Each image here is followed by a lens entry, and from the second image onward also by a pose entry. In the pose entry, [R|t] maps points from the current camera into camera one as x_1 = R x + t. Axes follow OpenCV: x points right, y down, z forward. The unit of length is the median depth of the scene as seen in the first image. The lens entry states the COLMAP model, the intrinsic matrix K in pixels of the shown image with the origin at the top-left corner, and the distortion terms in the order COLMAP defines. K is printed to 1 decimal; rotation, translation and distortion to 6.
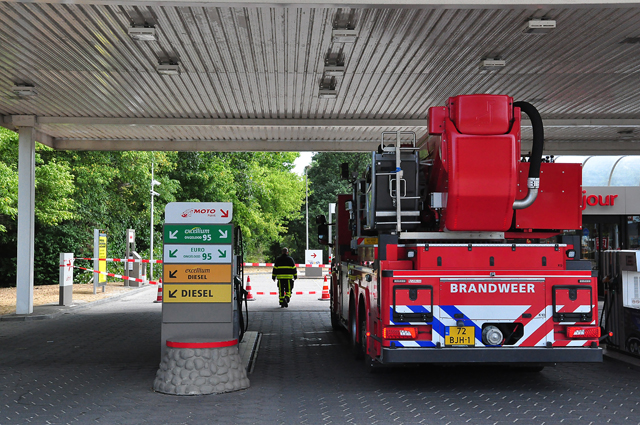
lens RADIAL K [[821.3, 0, 320.0], [0, 821.3, 212.5], [0, 0, 1]] dist [0.004205, 0.336162]
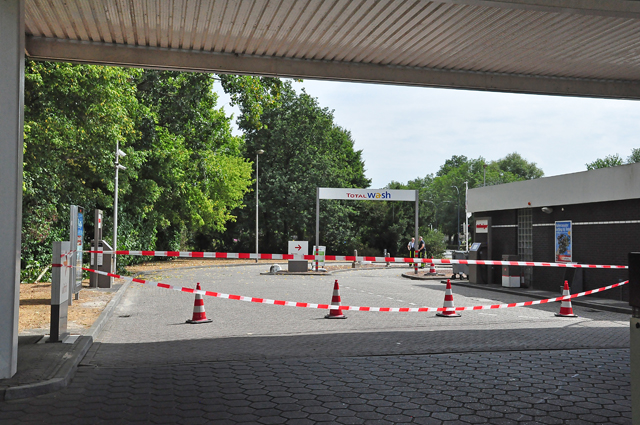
lens RADIAL K [[693.0, 0, 320.0], [0, 693.0, 212.5], [0, 0, 1]] dist [0.070280, 0.002709]
pose [[0.982732, 0.020398, 0.183906, -0.294945], [-0.021135, 0.999775, 0.002050, 0.033303], [-0.183823, -0.005901, 0.982942, 0.678042]]
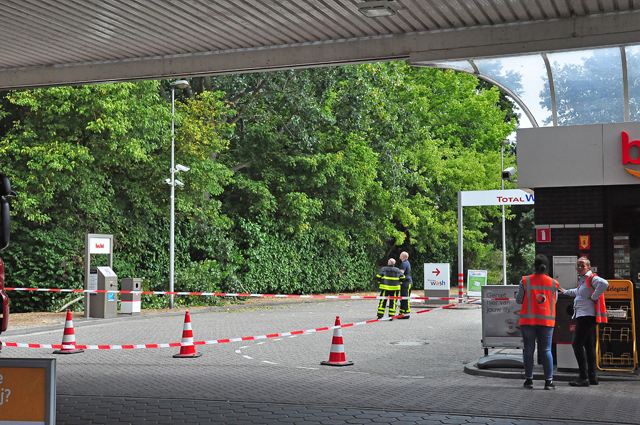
lens RADIAL K [[939.8, 0, 319.1], [0, 939.8, 205.5], [0, 0, 1]] dist [0.014616, 0.918270]
pose [[0.923798, -0.025213, -0.382049, 0.474652], [0.019460, 0.999632, -0.018915, 0.029470], [0.382385, 0.010039, 0.923949, 0.667153]]
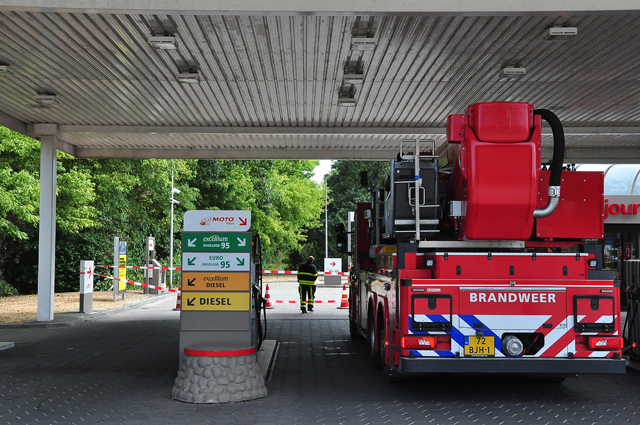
lens RADIAL K [[821.3, 0, 320.0], [0, 821.3, 212.5], [0, 0, 1]] dist [0.004205, 0.336162]
pose [[0.999707, 0.002041, -0.024103, 0.001270], [-0.002284, 0.999947, -0.010075, 0.000106], [0.024081, 0.010127, 0.999659, 0.002941]]
